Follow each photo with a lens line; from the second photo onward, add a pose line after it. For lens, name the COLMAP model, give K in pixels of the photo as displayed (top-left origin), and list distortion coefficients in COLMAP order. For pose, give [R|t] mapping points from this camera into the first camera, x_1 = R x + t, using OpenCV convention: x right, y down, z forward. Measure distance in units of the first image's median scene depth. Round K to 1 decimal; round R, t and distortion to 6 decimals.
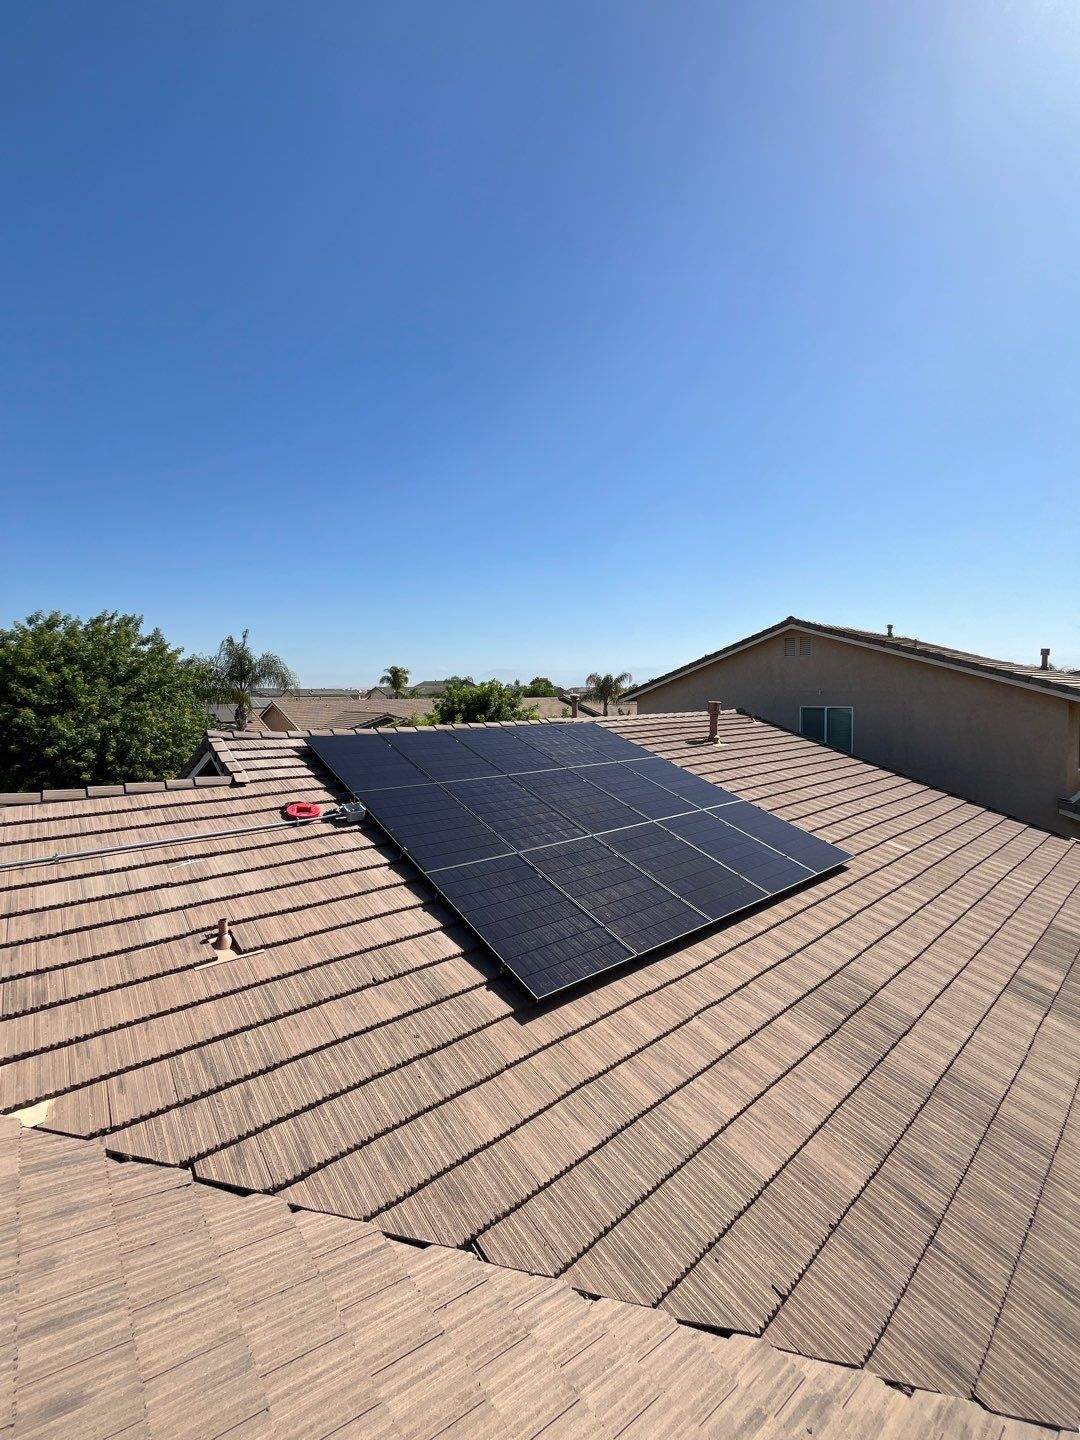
lens RADIAL K [[587.0, 0, 537.5], [0, 587.0, 716.3], [0, 0, 1]] dist [-0.001969, 0.000165]
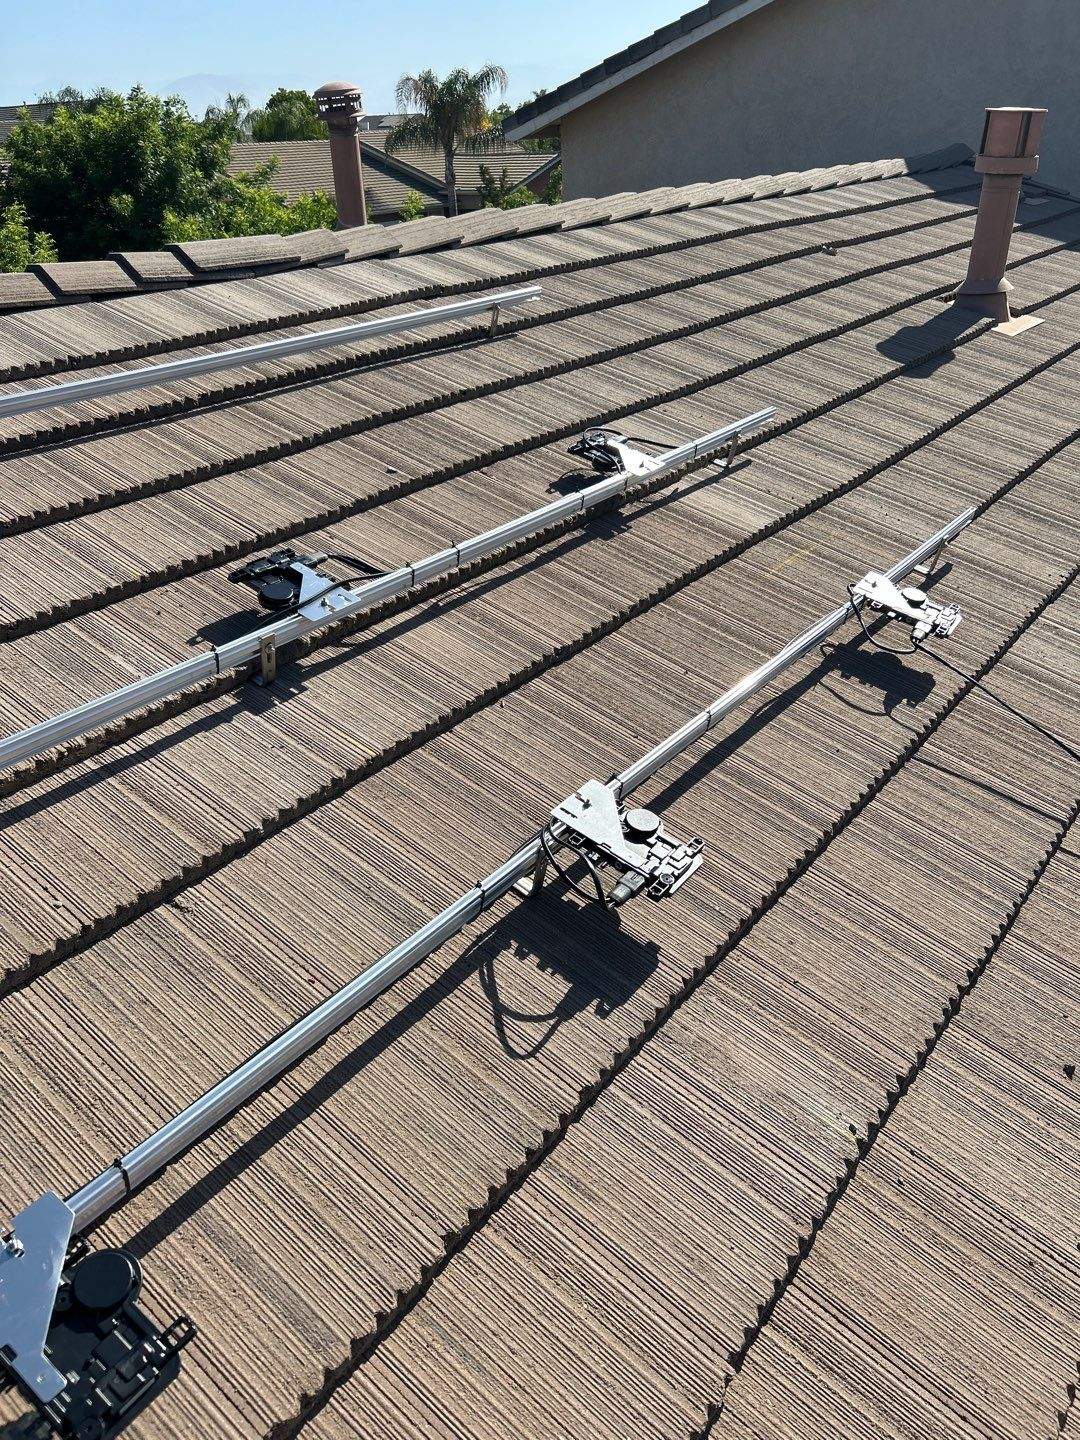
lens RADIAL K [[1079.0, 0, 534.1], [0, 1079.0, 714.0], [0, 0, 1]] dist [0.072696, -0.106939]
pose [[0.981231, -0.112137, 0.156882, 0.005610], [0.032486, 0.898035, 0.438722, -0.001347], [-0.190082, -0.425391, 0.884823, 0.109406]]
